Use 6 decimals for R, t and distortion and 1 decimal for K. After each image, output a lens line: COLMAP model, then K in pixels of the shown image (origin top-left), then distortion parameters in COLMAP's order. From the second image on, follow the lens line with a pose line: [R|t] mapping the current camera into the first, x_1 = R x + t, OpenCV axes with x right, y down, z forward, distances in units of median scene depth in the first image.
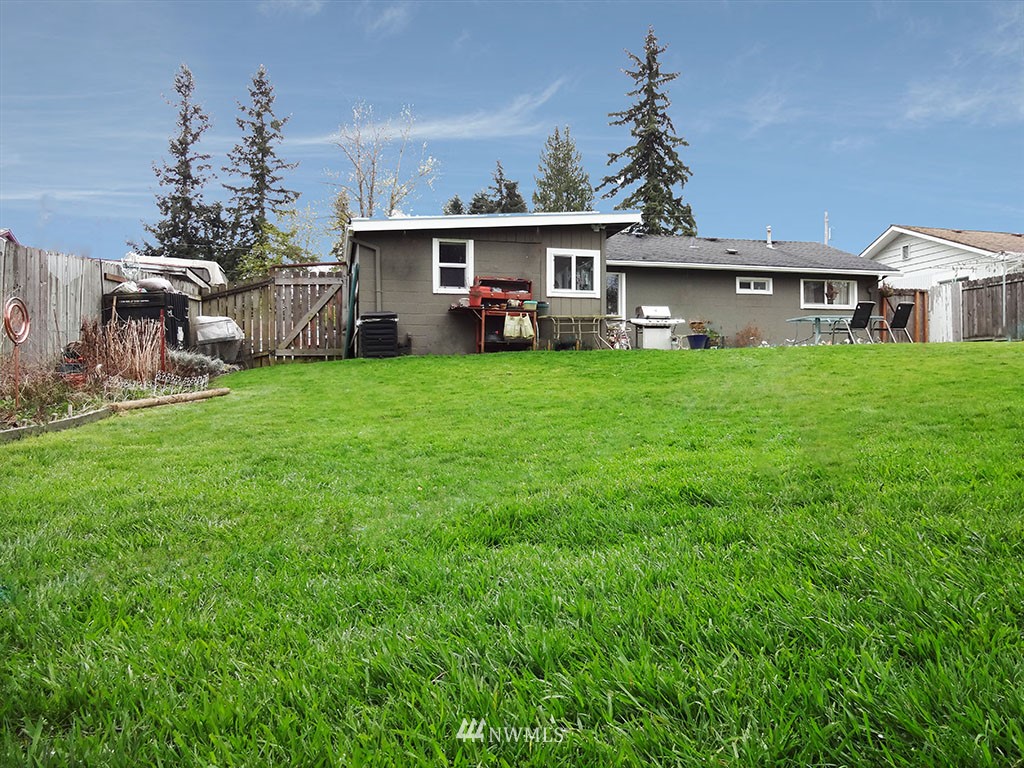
lens RADIAL K [[755.6, 0, 513.9], [0, 755.6, 387.1], [0, 0, 1]] dist [0.001607, -0.008774]
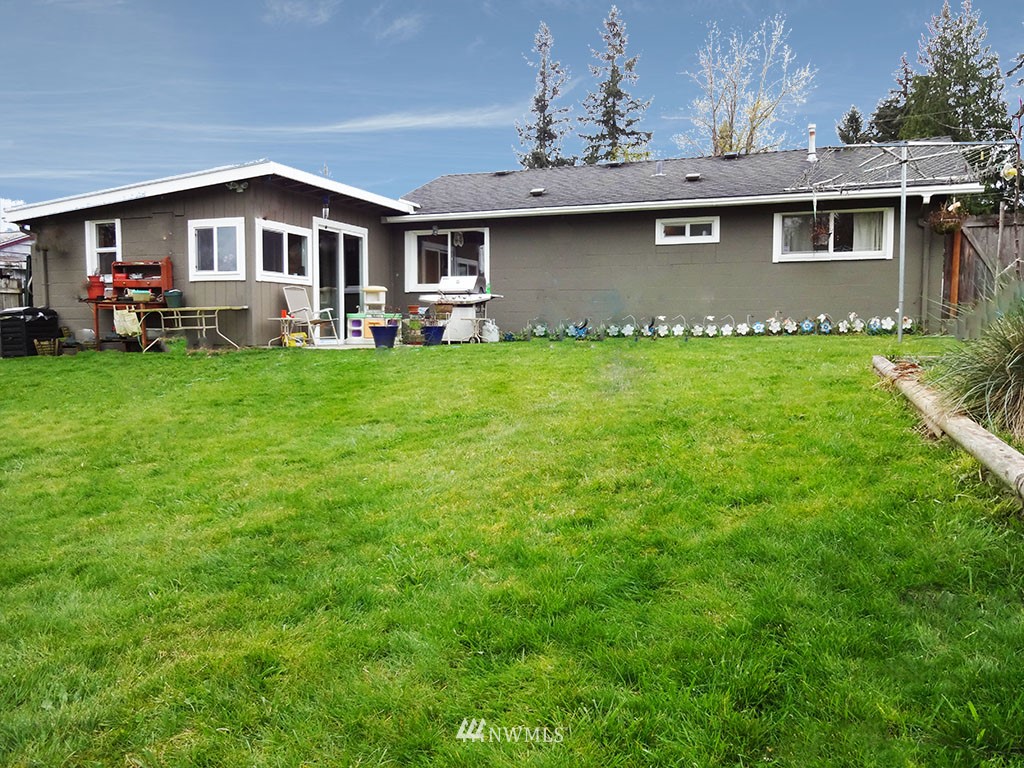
lens RADIAL K [[755.6, 0, 512.7], [0, 755.6, 378.6], [0, 0, 1]] dist [0.001607, -0.008774]
pose [[0.823252, 0.044024, -0.565966, 0.566417], [-0.003690, 0.997382, 0.072215, -0.054302], [0.567664, -0.057363, 0.821260, 0.378236]]
